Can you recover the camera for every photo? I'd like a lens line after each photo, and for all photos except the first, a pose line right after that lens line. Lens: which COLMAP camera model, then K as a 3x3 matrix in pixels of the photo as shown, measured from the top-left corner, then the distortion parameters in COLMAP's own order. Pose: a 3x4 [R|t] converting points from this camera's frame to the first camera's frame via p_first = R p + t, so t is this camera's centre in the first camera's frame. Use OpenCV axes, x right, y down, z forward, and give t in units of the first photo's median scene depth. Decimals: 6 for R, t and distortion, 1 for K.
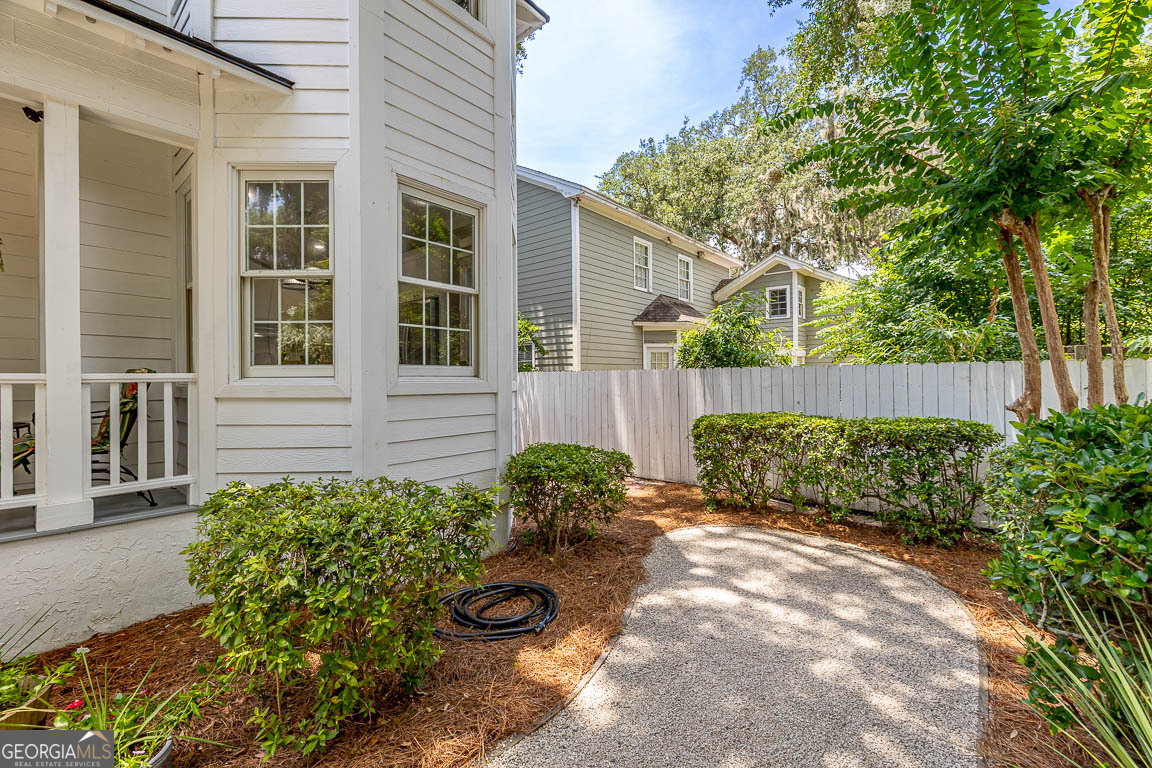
lens RADIAL K [[489.5, 0, 569.1], [0, 489.5, 376.8], [0, 0, 1]] dist [-0.001451, 0.000106]
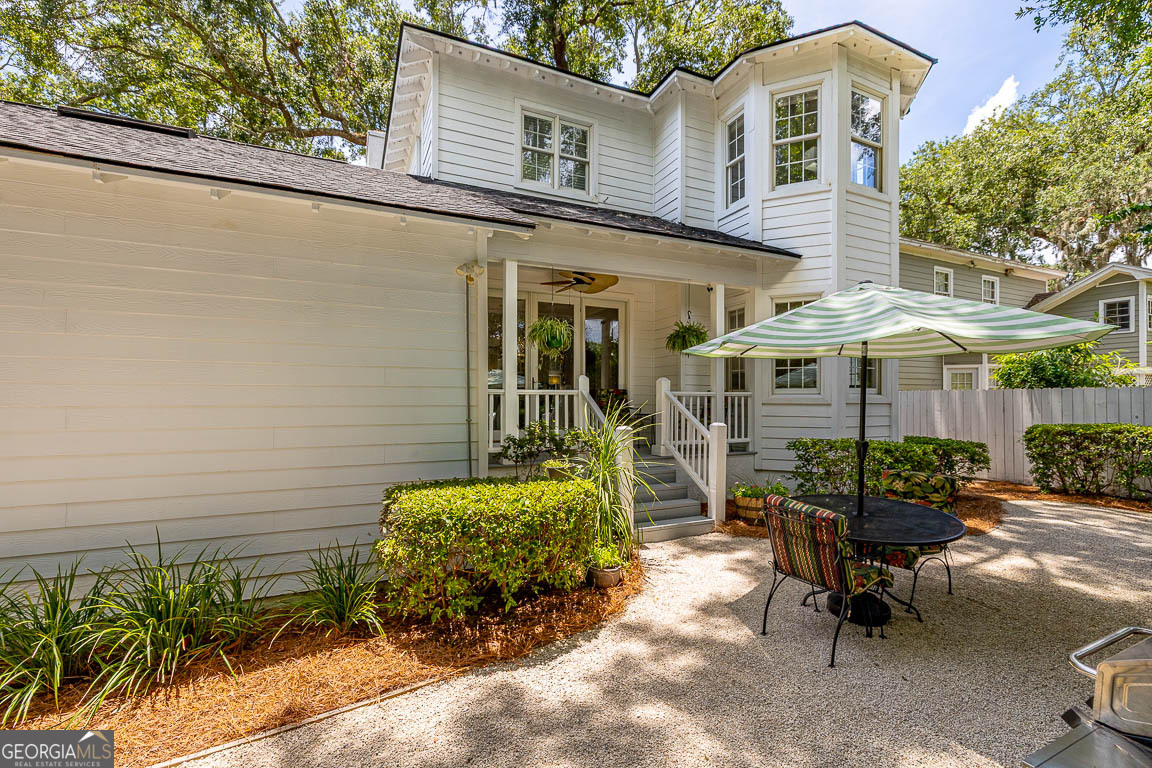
lens RADIAL K [[489.5, 0, 578.5], [0, 489.5, 398.8], [0, 0, 1]] dist [-0.001451, 0.000106]
pose [[0.908032, 0.003598, -0.418885, -0.243747], [-0.002511, 0.999992, 0.003146, 0.007797], [0.418893, -0.001805, 0.908034, -0.591382]]
